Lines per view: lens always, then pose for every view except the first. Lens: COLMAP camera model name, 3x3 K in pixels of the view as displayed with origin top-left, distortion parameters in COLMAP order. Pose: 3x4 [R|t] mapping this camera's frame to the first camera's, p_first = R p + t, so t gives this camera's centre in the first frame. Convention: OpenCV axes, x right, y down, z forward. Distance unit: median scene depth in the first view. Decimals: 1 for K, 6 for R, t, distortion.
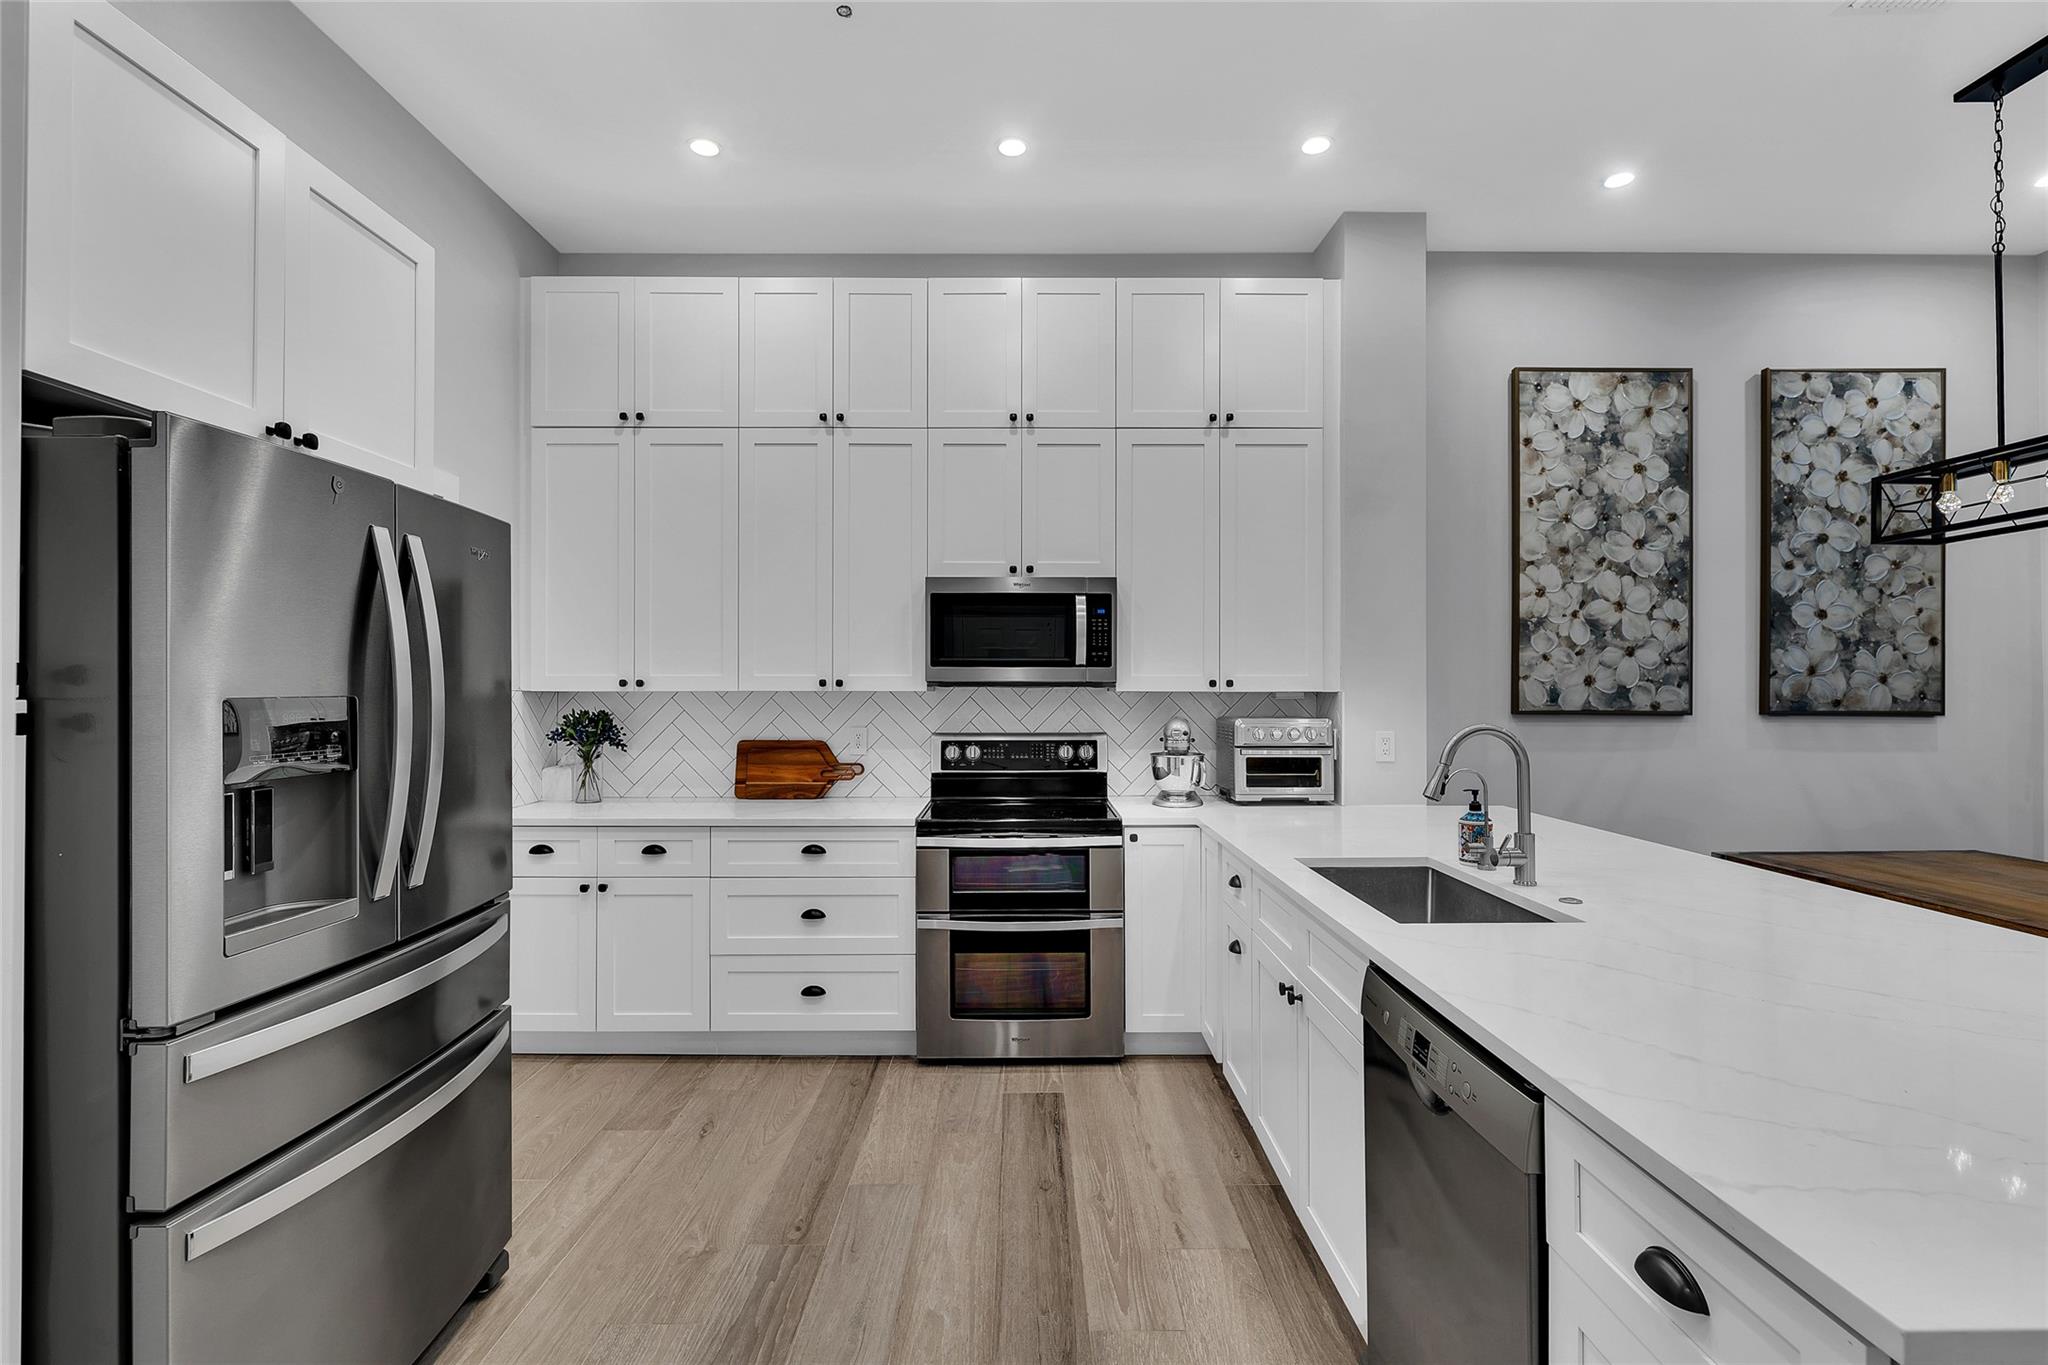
lens RADIAL K [[932.7, 0, 1030.4], [0, 932.7, 681.8], [0, 0, 1]] dist [0.000313, 0.000307]
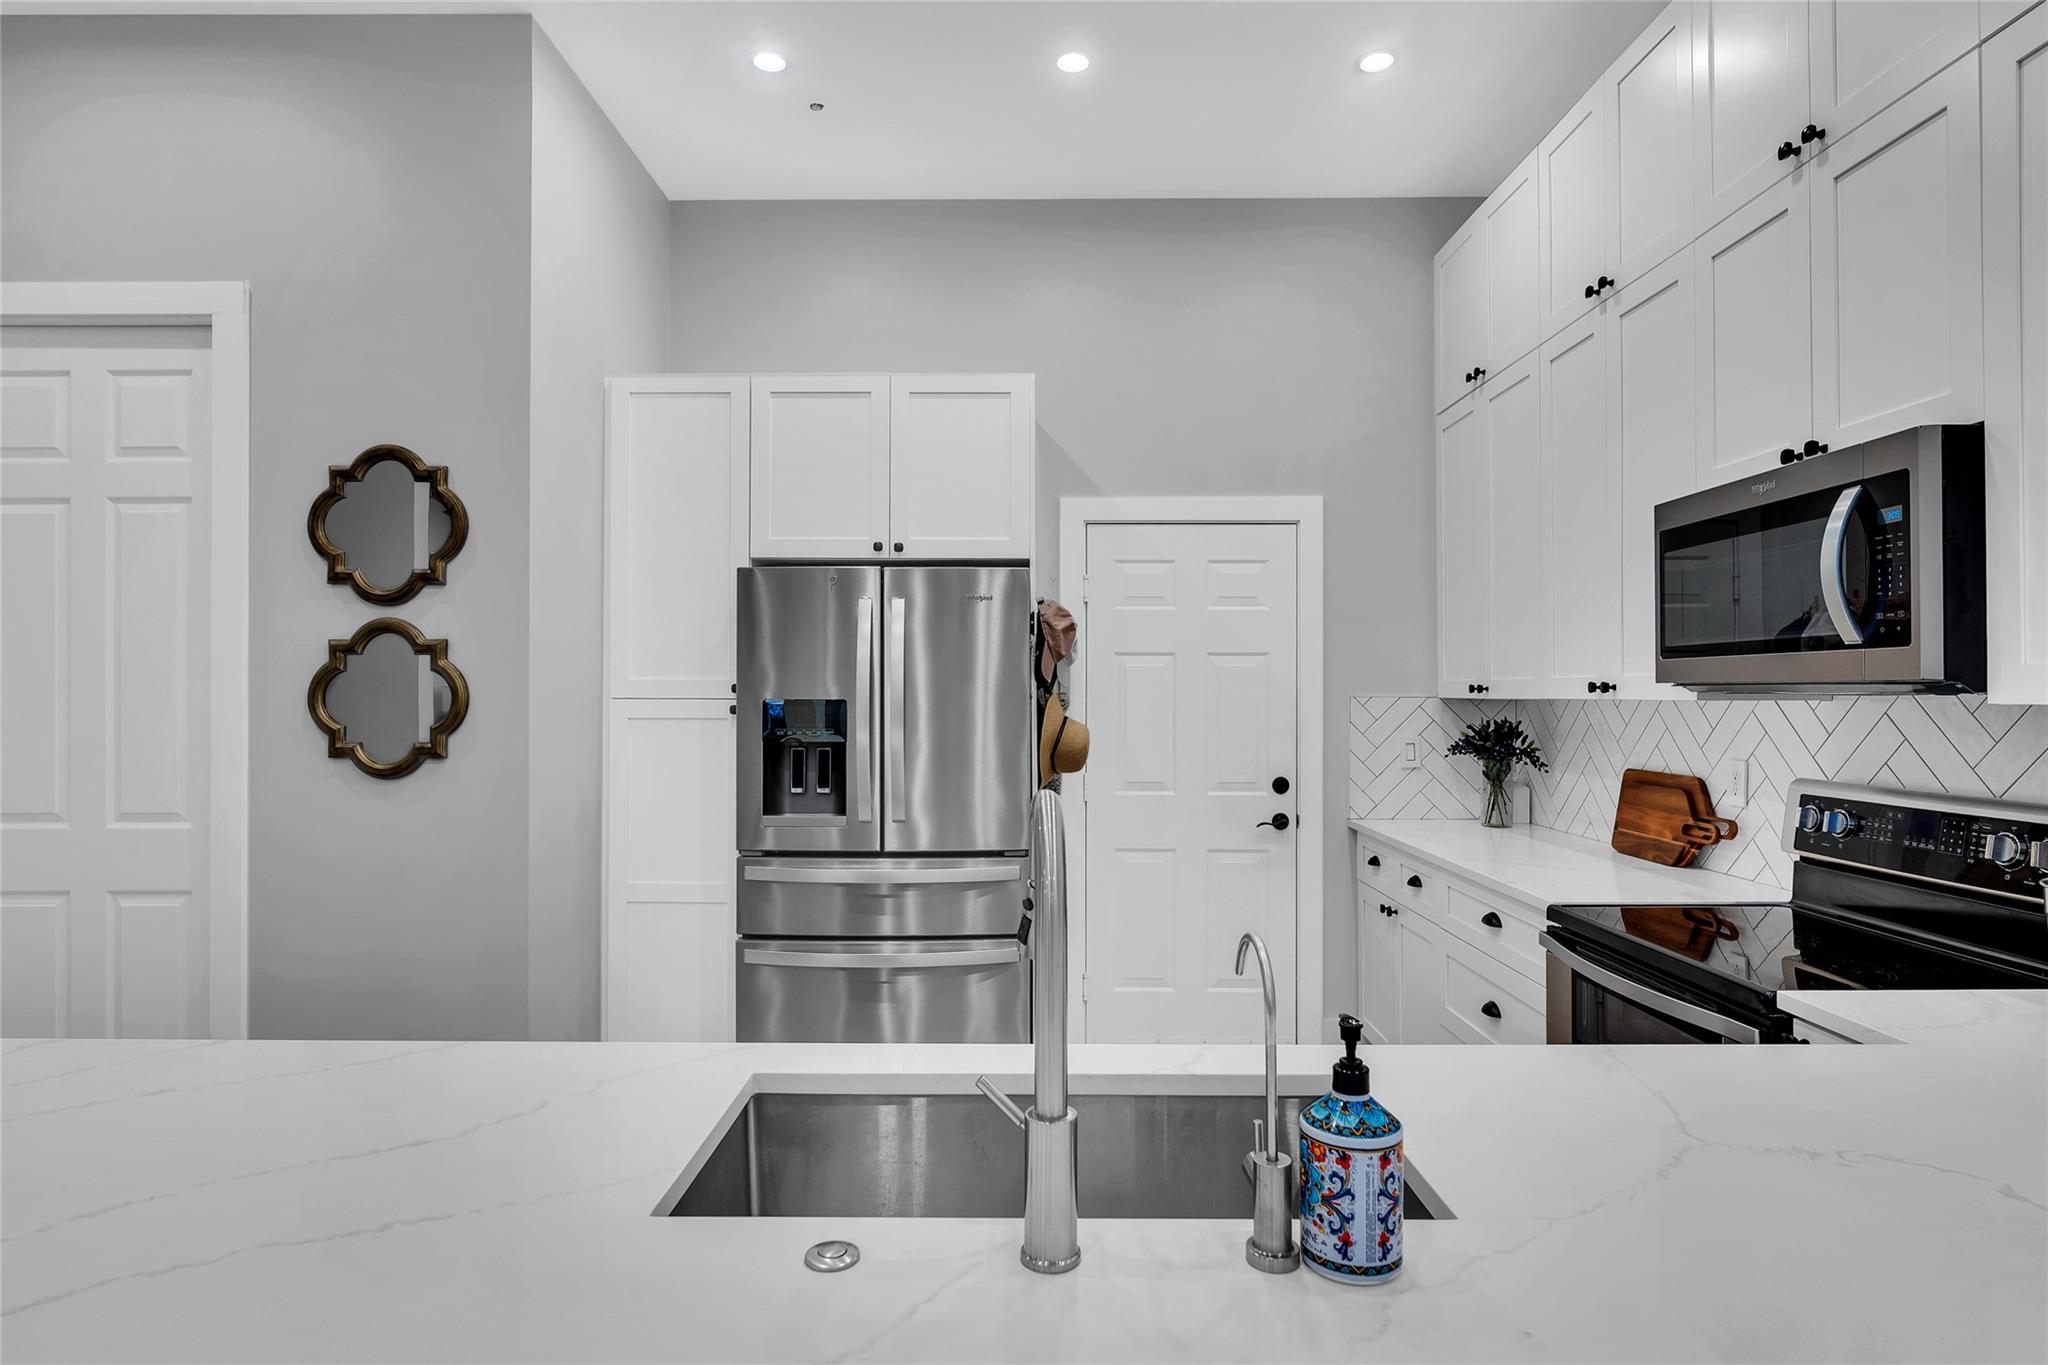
lens RADIAL K [[1086.3, 0, 1026.6], [0, 1086.3, 687.4], [0, 0, 1]] dist [-0.003425, -0.000570]
pose [[-0.010037, -0.005628, -0.999934, 0.518579], [0.006917, 0.999960, -0.005698, 0.002534], [0.999926, -0.006973, -0.009998, 0.553292]]
